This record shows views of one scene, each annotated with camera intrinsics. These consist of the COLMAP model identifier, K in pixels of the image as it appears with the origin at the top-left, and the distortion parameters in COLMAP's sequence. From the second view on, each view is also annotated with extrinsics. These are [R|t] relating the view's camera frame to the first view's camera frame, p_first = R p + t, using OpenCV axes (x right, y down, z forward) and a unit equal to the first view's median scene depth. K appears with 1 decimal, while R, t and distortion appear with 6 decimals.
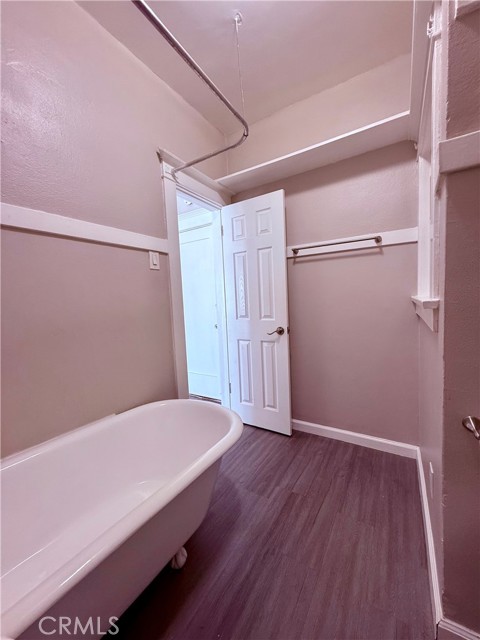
lens RADIAL K [[254.5, 0, 240.0], [0, 254.5, 320.0], [0, 0, 1]] dist [-0.001915, -0.000084]
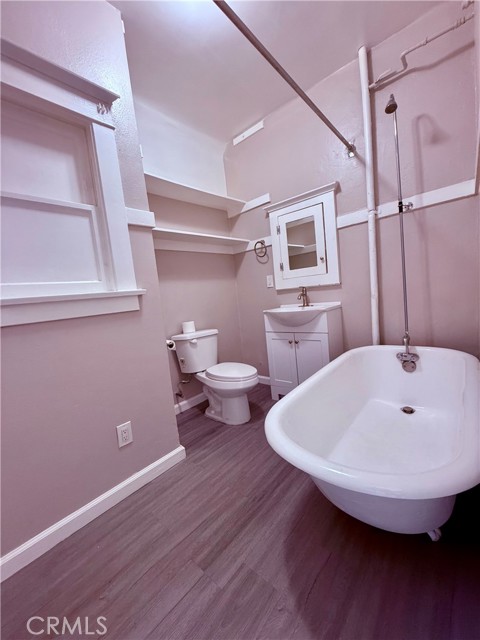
lens RADIAL K [[254.5, 0, 240.0], [0, 254.5, 320.0], [0, 0, 1]] dist [-0.001915, -0.000084]
pose [[-0.977316, 0.122340, 0.172879, -0.088802], [0.151917, 0.973706, 0.169759, -0.051198], [-0.147565, 0.192171, -0.970203, 1.785618]]
